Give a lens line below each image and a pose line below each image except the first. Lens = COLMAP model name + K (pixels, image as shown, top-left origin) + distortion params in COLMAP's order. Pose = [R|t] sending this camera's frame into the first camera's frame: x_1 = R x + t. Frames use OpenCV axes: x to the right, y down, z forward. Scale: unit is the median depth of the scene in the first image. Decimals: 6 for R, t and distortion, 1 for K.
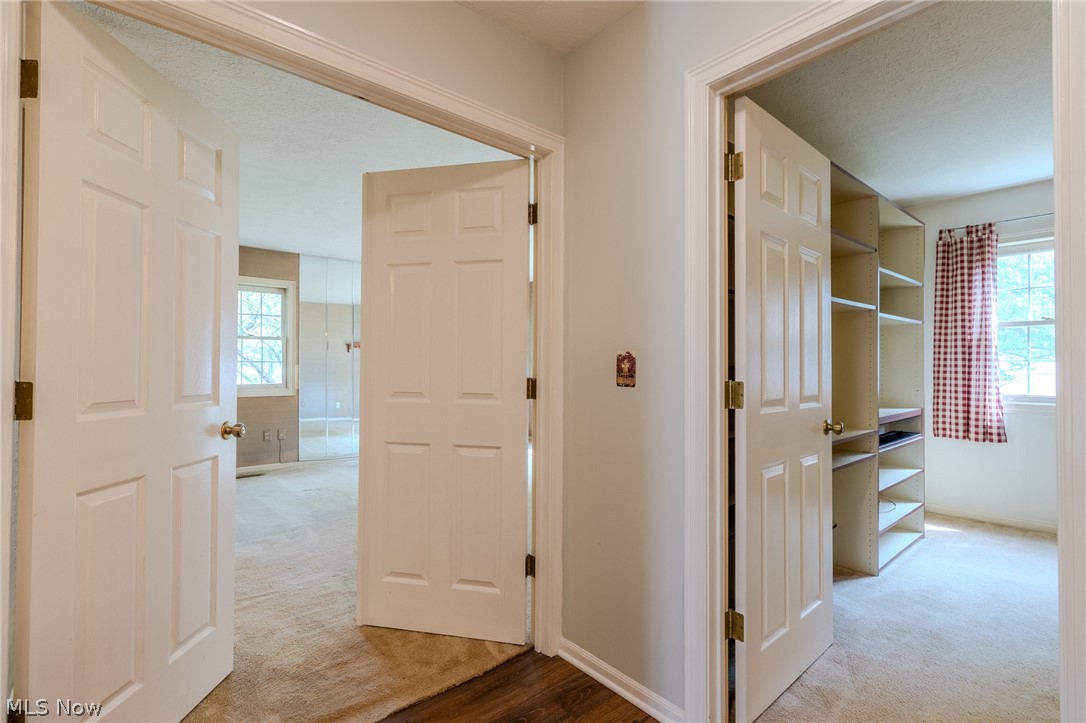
lens RADIAL K [[500.9, 0, 537.6], [0, 500.9, 363.9], [0, 0, 1]] dist [-0.002452, -0.000010]
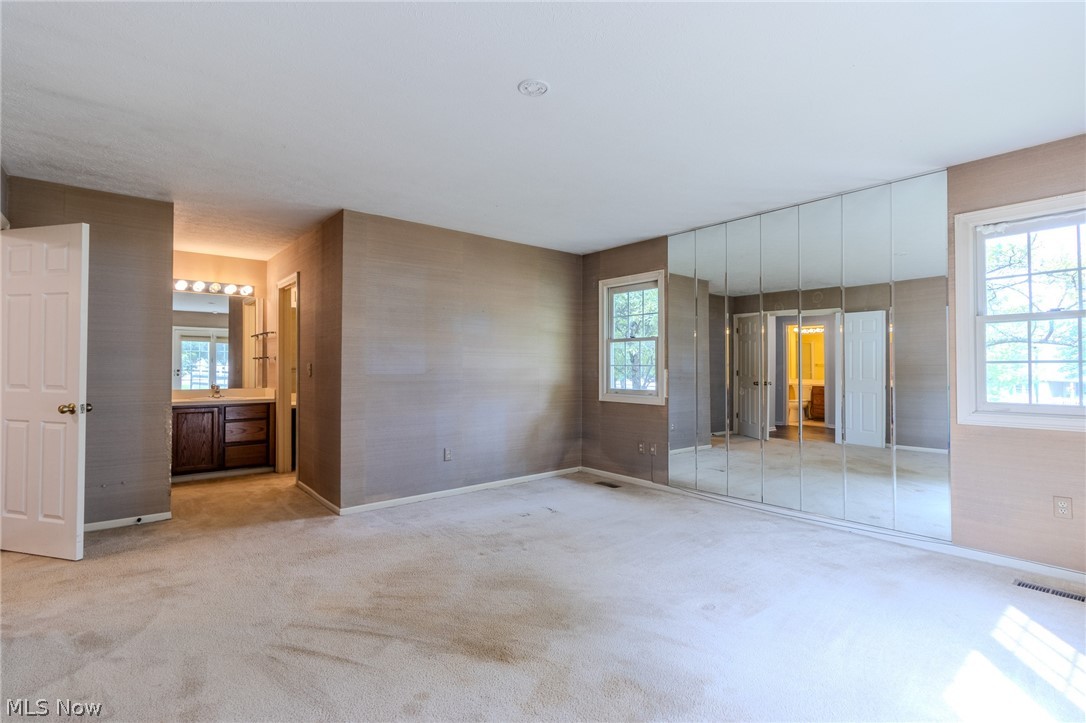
lens RADIAL K [[500.9, 0, 537.6], [0, 500.9, 363.9], [0, 0, 1]] dist [-0.002452, -0.000010]
pose [[-0.003725, -0.010569, -0.999937, 0.357368], [0.004509, 0.999934, -0.010586, 0.001182], [0.999983, -0.004548, -0.003677, 0.795484]]
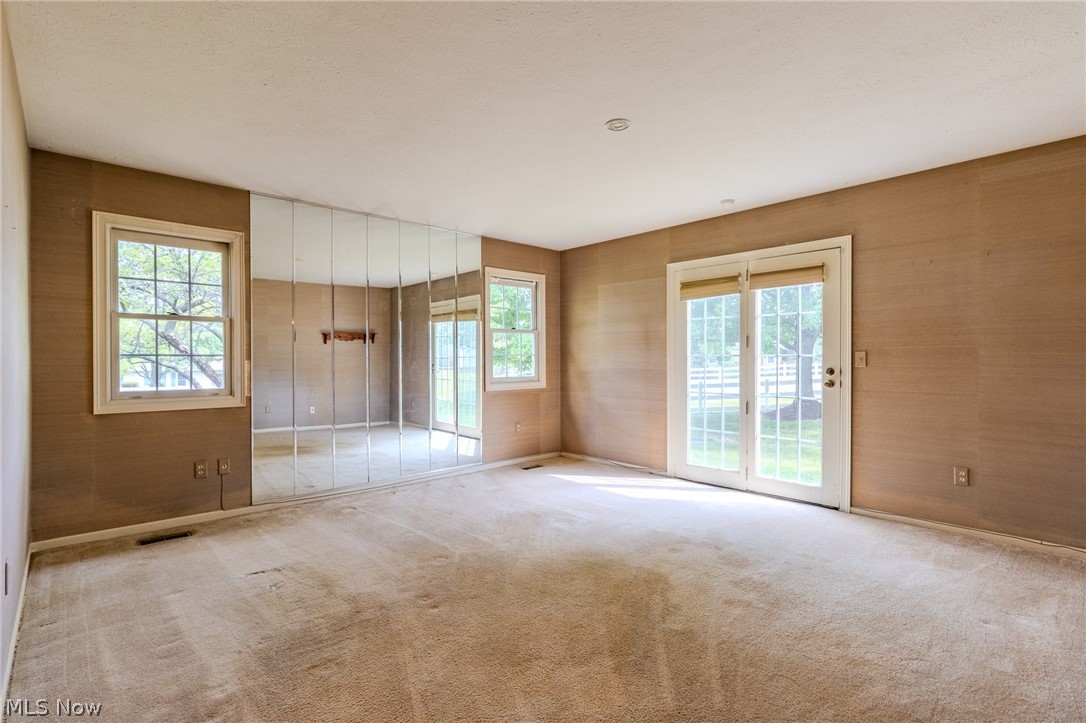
lens RADIAL K [[514.1, 0, 543.0], [0, 514.1, 361.5], [0, 0, 1]] dist [0.002542, 0.000828]
pose [[0.999130, -0.004257, 0.041494, -0.120604], [0.003865, 0.999947, 0.009516, -0.001031], [-0.041533, -0.009347, 0.999093, 0.308488]]
